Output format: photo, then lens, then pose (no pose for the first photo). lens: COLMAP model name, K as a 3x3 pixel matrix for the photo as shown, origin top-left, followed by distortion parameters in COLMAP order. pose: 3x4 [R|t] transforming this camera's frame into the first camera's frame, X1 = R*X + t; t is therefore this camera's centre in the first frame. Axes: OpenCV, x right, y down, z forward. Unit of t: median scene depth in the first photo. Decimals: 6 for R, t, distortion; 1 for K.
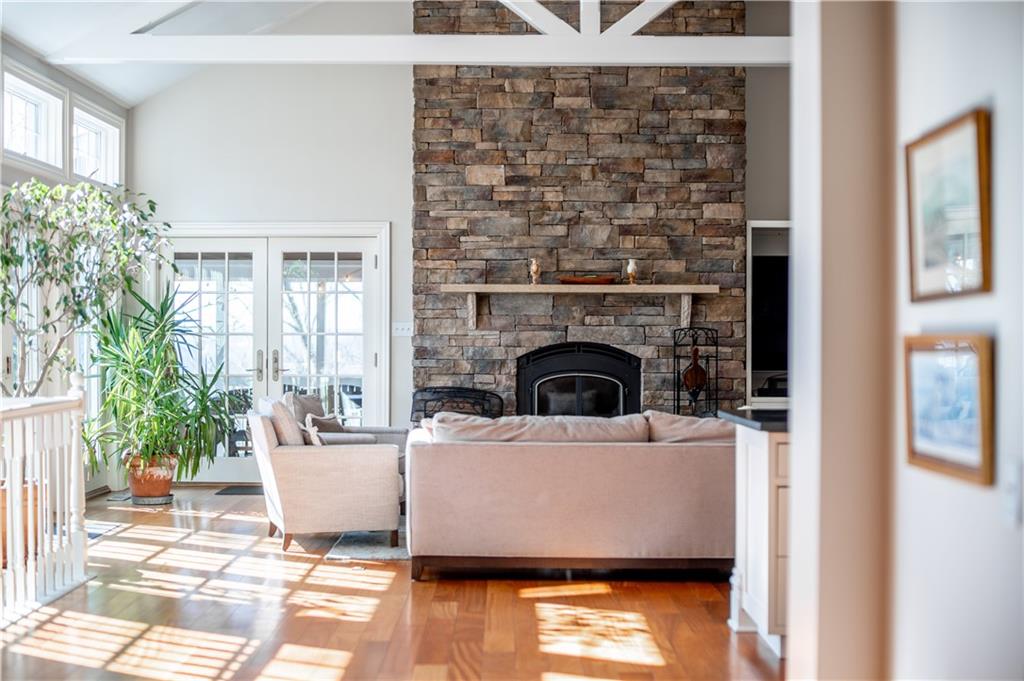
lens RADIAL K [[1576.1, 0, 512.0], [0, 1576.1, 340.5], [0, 0, 1]] dist [-0.036305, -0.003949]
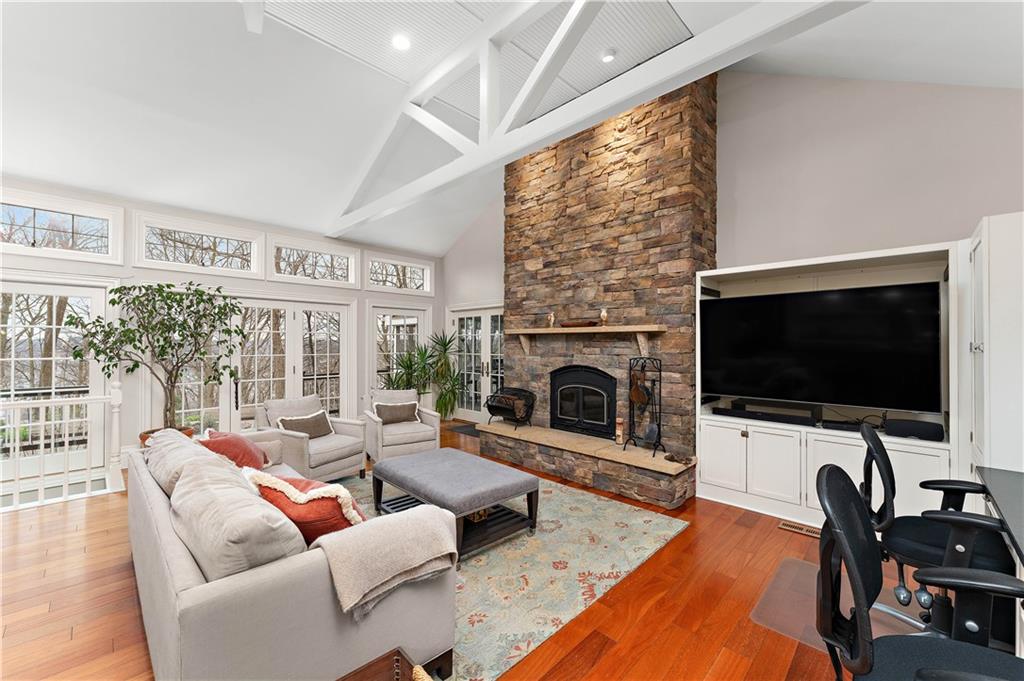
lens RADIAL K [[407.7, 0, 512.0], [0, 407.7, 340.5], [0, 0, 1]] dist [0.001889, -0.000032]
pose [[0.702547, -0.005847, -0.711613, 0.277616], [0.005341, 0.999981, -0.002944, -0.021875], [0.711617, -0.001732, 0.702566, 0.675210]]
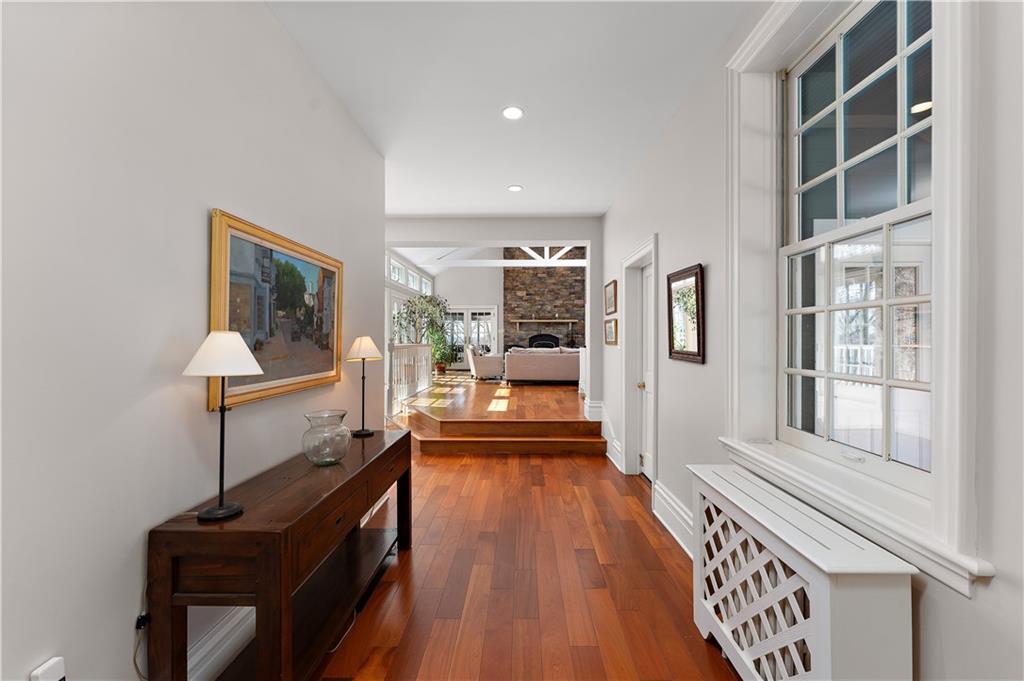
lens RADIAL K [[407.7, 0, 512.0], [0, 407.7, 340.5], [0, 0, 1]] dist [0.001889, -0.000032]
pose [[0.999441, -0.002792, -0.033314, -0.005459], [0.003149, 0.999938, 0.010666, 0.006580], [0.033282, -0.010765, 0.999388, -0.064493]]
